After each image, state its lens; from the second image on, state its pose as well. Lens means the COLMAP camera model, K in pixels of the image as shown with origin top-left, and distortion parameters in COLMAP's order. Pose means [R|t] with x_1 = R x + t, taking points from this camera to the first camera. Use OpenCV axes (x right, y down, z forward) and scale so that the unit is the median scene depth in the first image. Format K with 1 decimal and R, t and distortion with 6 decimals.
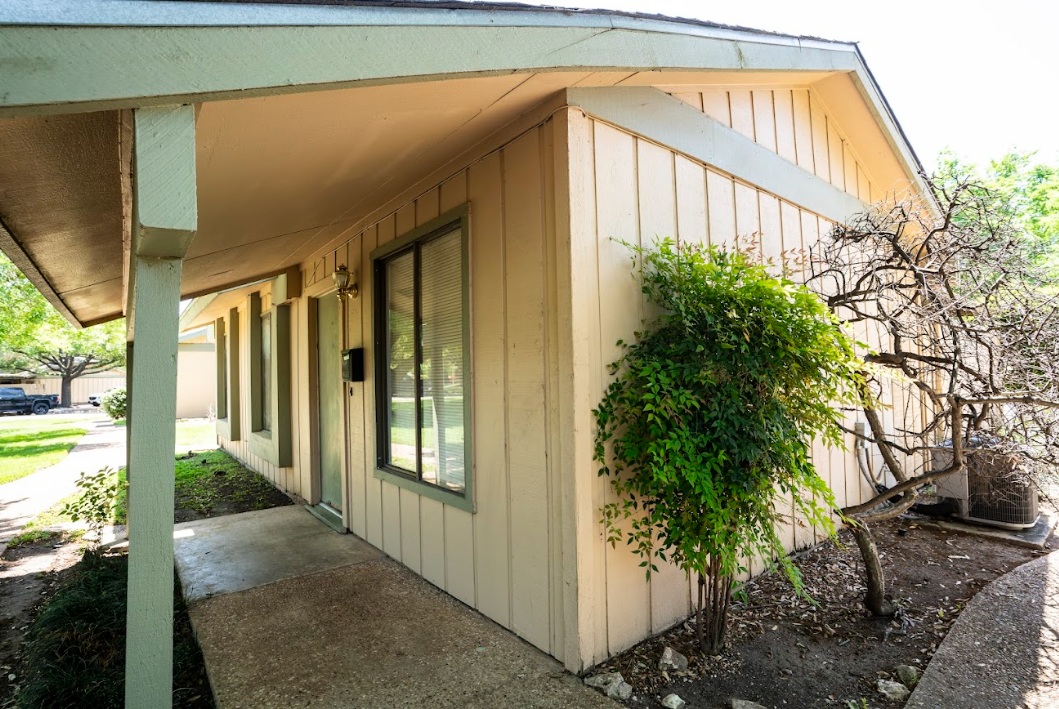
lens RADIAL K [[518.0, 0, 526.5], [0, 518.0, 352.1], [0, 0, 1]] dist [-0.069517, 0.028913]
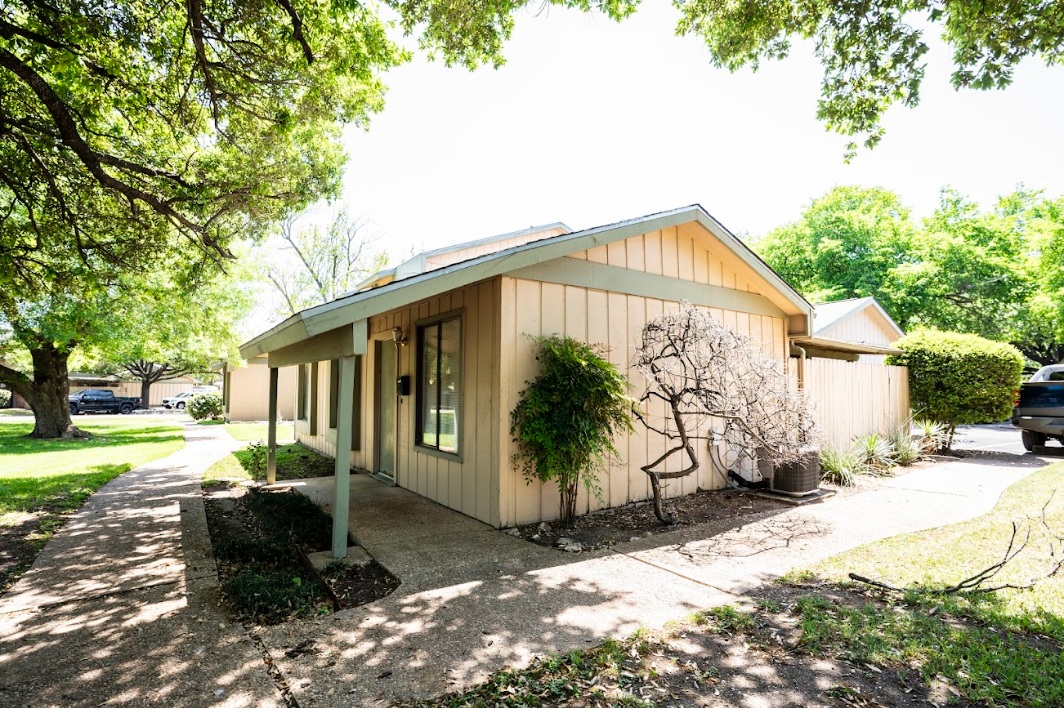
lens RADIAL K [[520.5, 0, 532.8], [0, 520.5, 353.1], [0, 0, 1]] dist [-0.069517, 0.028913]
pose [[0.997521, 0.020012, -0.067465, 0.213245], [-0.021715, 0.999461, -0.024616, -0.051238], [0.066936, 0.026020, 0.997418, -0.713327]]
